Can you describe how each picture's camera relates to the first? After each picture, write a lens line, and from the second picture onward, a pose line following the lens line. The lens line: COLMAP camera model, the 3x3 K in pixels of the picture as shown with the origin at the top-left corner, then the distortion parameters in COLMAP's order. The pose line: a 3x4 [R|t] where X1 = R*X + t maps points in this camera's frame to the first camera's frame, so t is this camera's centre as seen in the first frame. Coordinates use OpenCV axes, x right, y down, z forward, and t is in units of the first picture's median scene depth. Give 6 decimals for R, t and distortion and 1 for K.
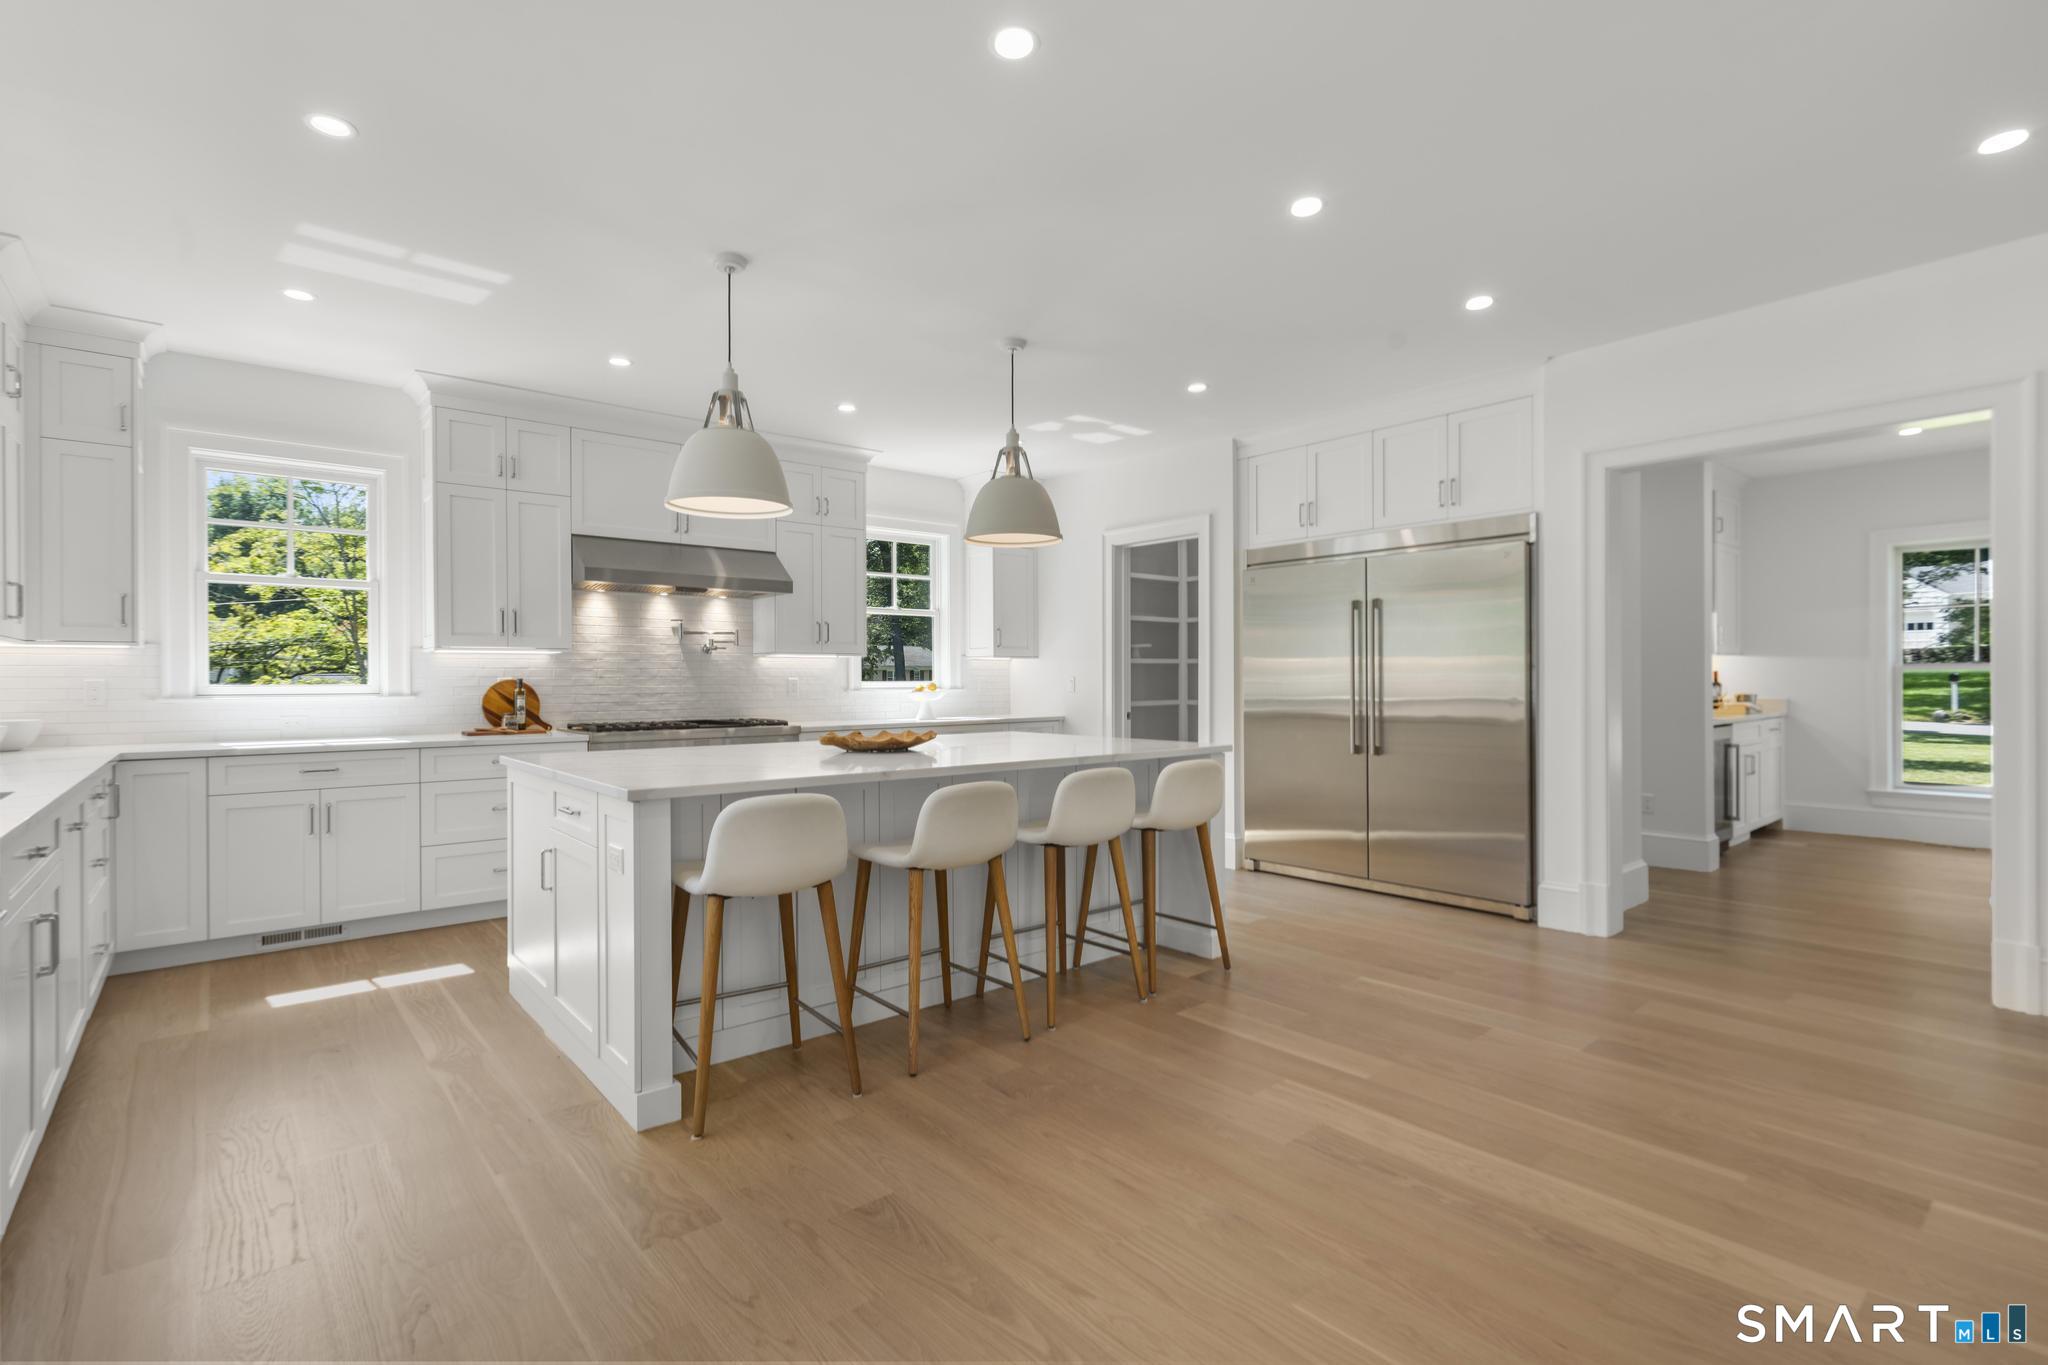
lens RADIAL K [[940.0, 0, 990.7], [0, 940.0, 684.7], [0, 0, 1]] dist [-0.000231, 0.001166]
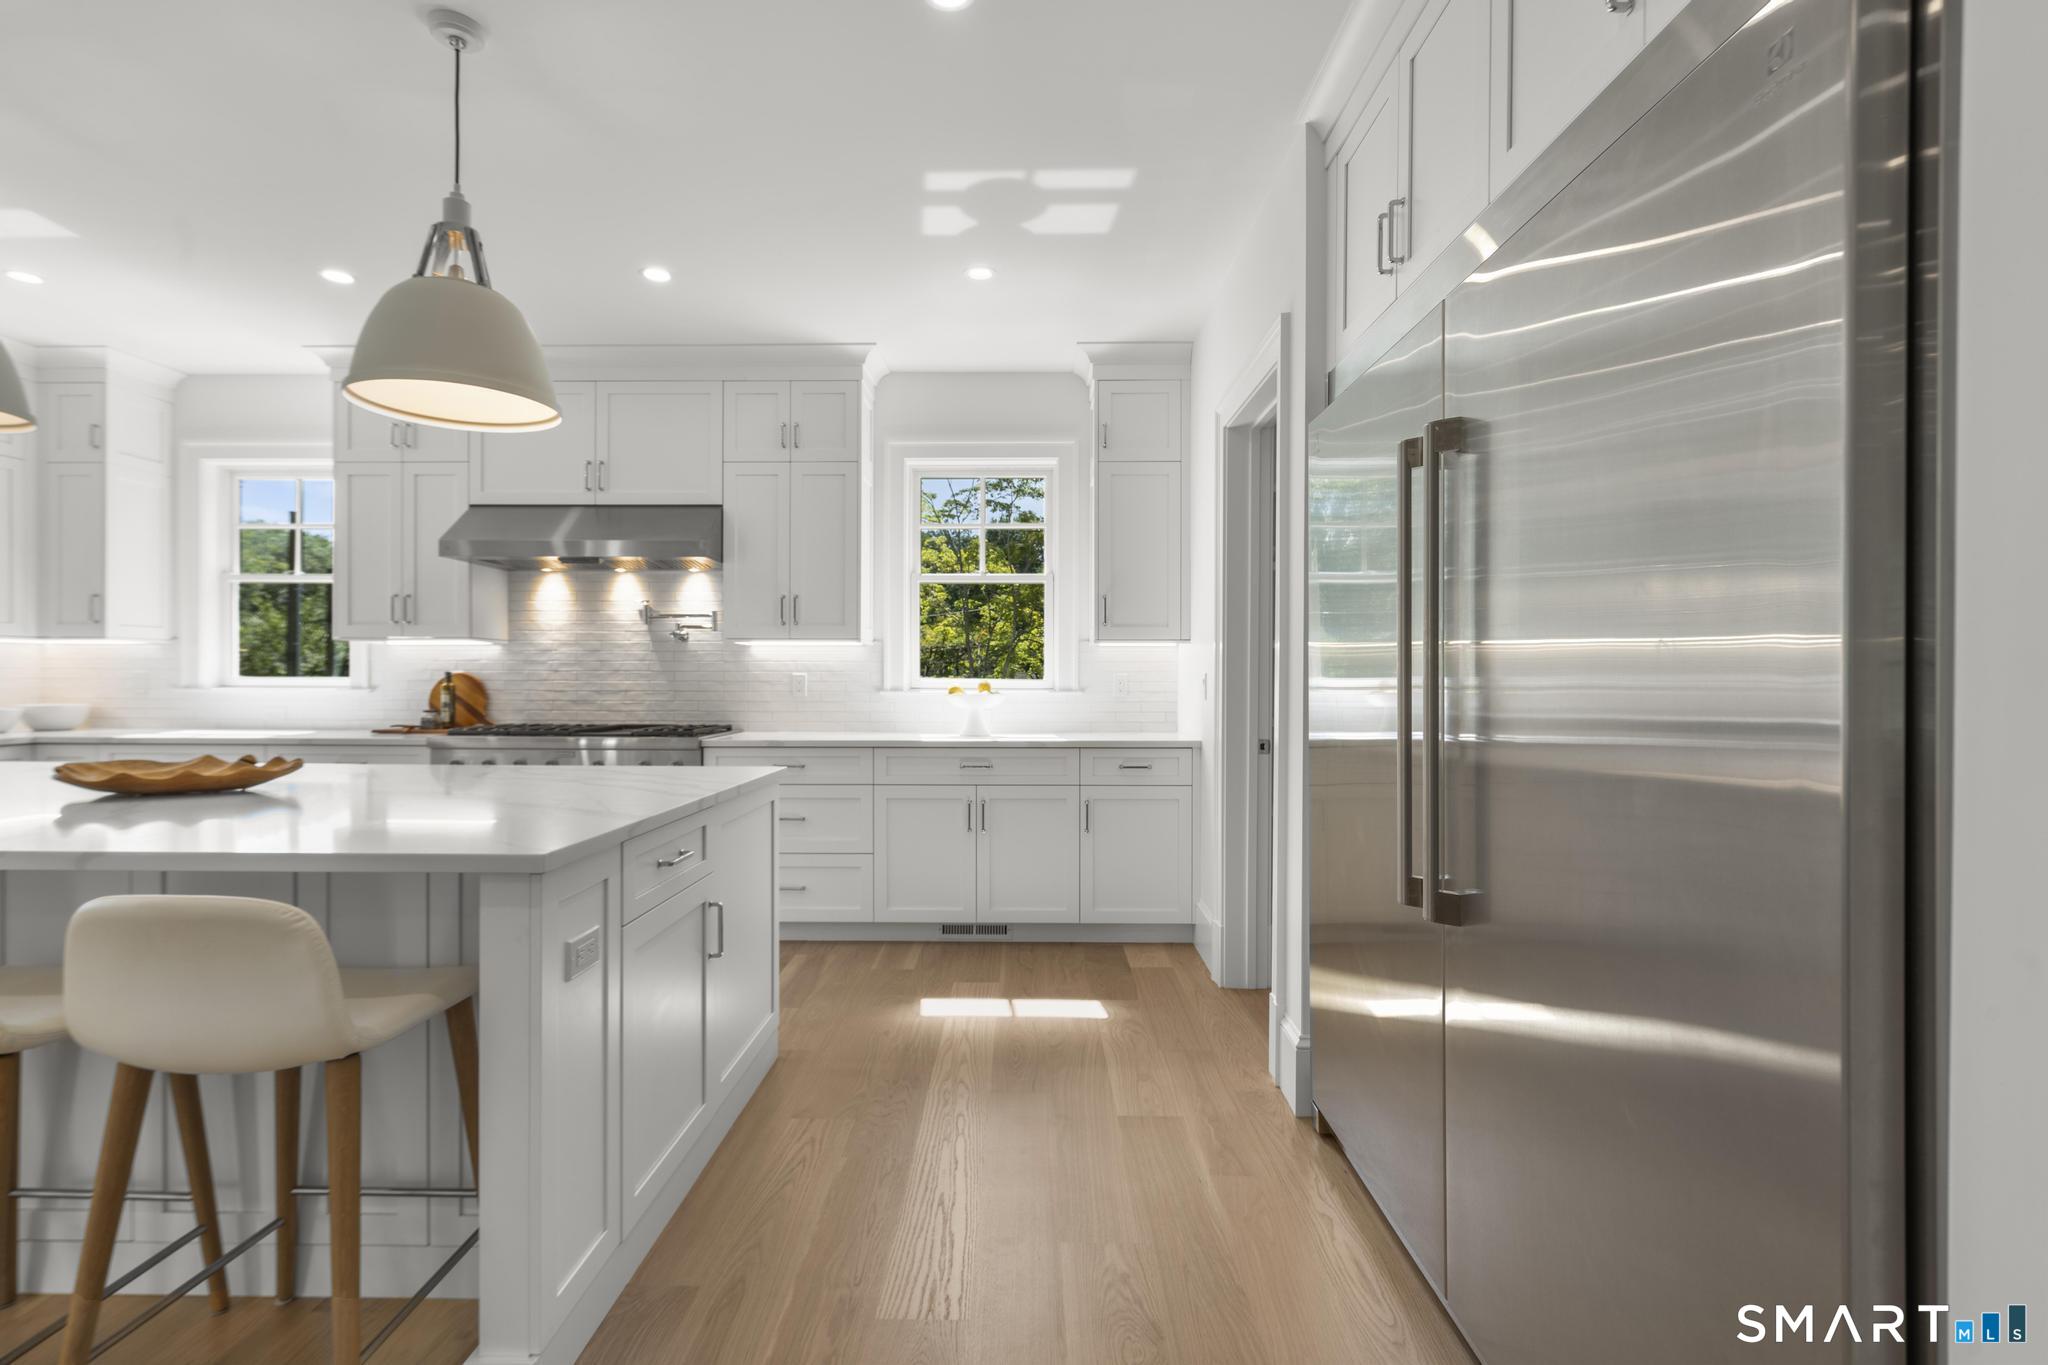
lens RADIAL K [[940.0, 0, 1018.5], [0, 940.0, 682.4], [0, 0, 1]] dist [-0.000231, 0.001166]
pose [[0.762239, 0.009250, -0.647230, 0.478922], [-0.010254, 0.999945, 0.002214, -0.003902], [0.647214, 0.004949, 0.762292, 0.638881]]
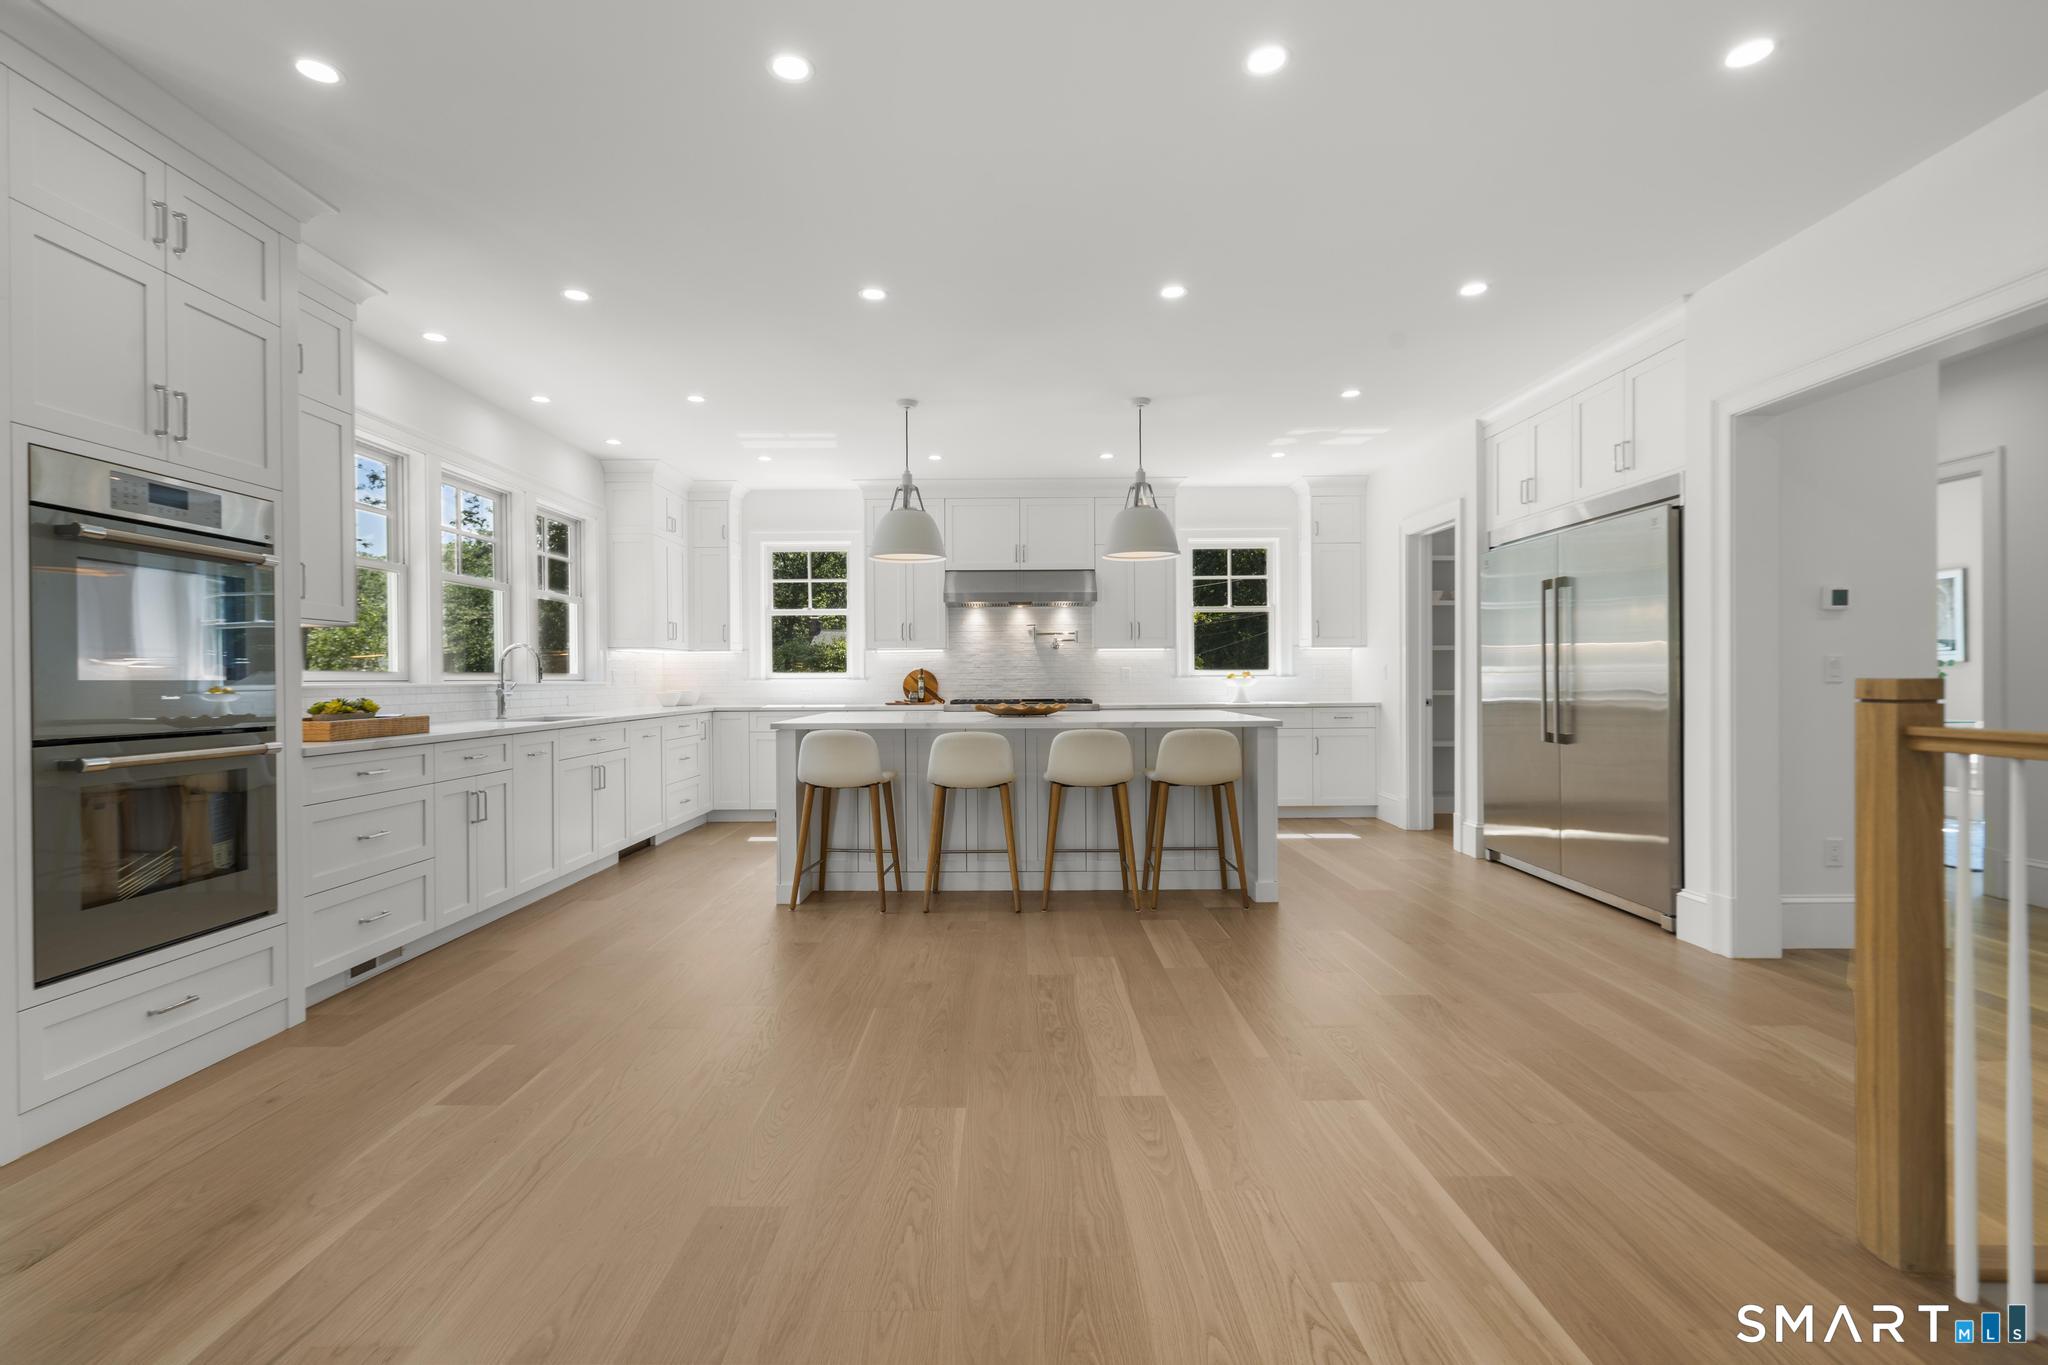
lens RADIAL K [[940.0, 0, 1009.1], [0, 940.0, 685.2], [0, 0, 1]] dist [-0.000231, 0.001166]
pose [[0.765218, 0.005042, -0.643752, 0.563189], [-0.000736, 0.999976, 0.006958, 0.009521], [0.643771, -0.004851, 0.765203, -0.070735]]
